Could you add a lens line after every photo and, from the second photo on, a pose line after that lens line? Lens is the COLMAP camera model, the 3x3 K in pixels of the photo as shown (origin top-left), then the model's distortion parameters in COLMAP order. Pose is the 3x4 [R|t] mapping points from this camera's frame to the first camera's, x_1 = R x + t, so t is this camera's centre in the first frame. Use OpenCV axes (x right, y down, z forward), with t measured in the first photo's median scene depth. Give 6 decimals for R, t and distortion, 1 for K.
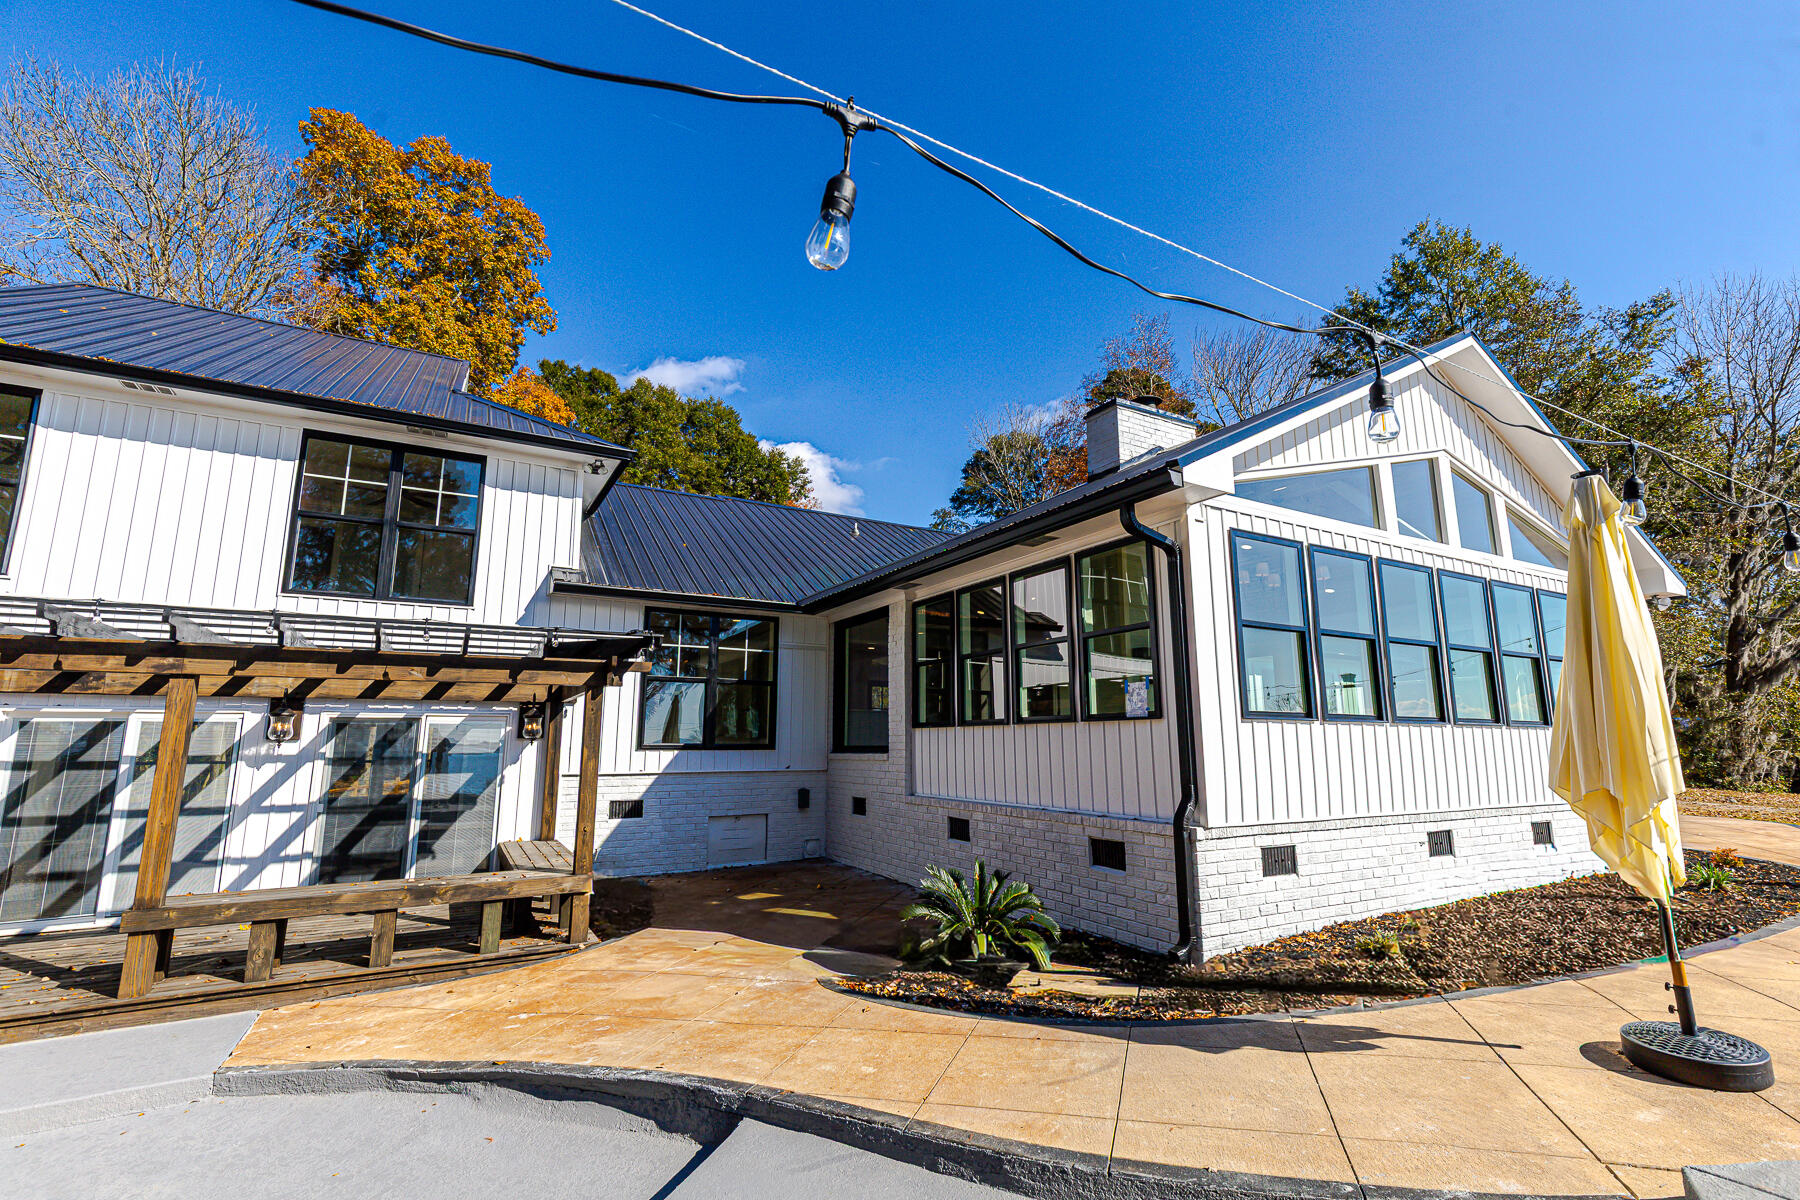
lens RADIAL K [[815.2, 0, 904.6], [0, 815.2, 608.9], [0, 0, 1]] dist [0.014633, 0.000098]
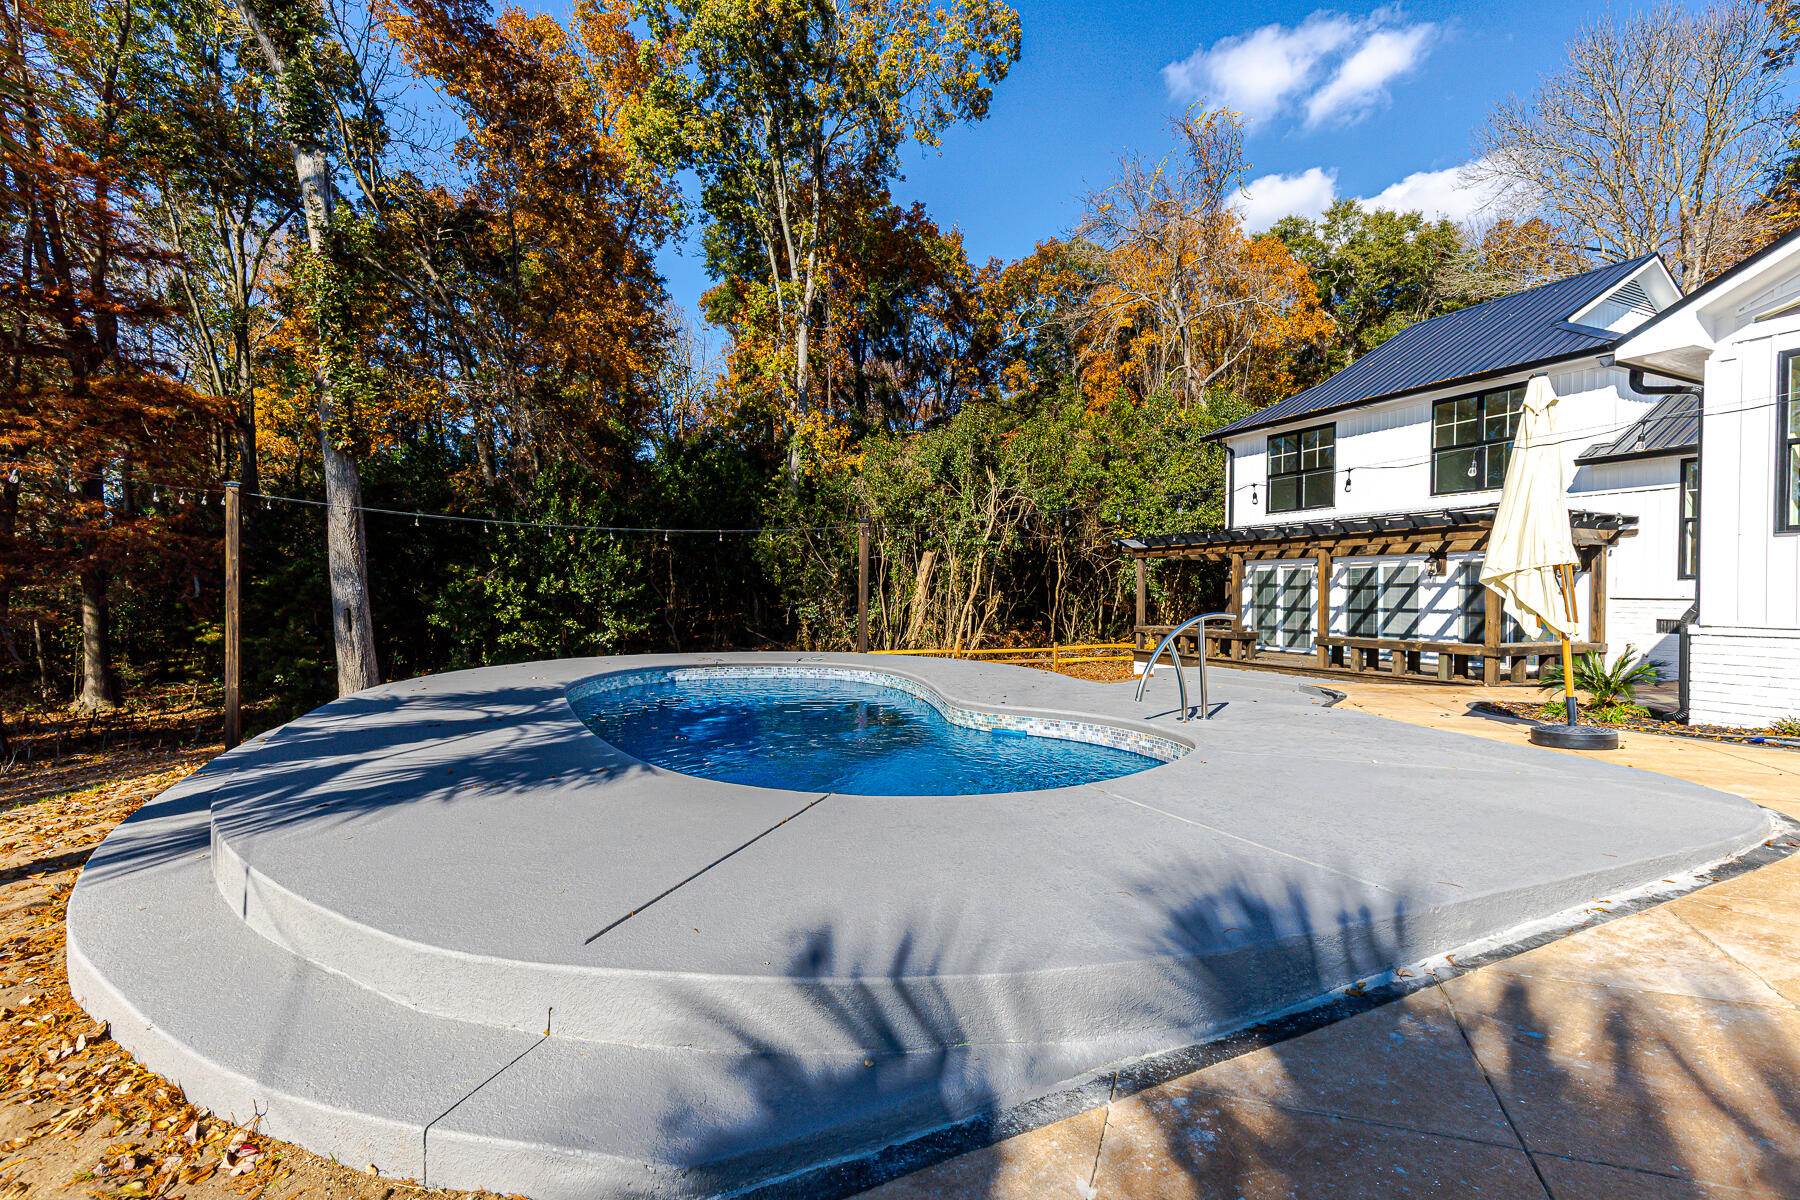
lens RADIAL K [[815.2, 0, 901.6], [0, 815.2, 593.0], [0, 0, 1]] dist [0.014633, 0.000098]
pose [[-0.082014, 0.000251, -0.996631, 1.216499], [0.157714, 0.987403, -0.012730, 0.032844], [0.984073, -0.158227, -0.081020, -0.049038]]
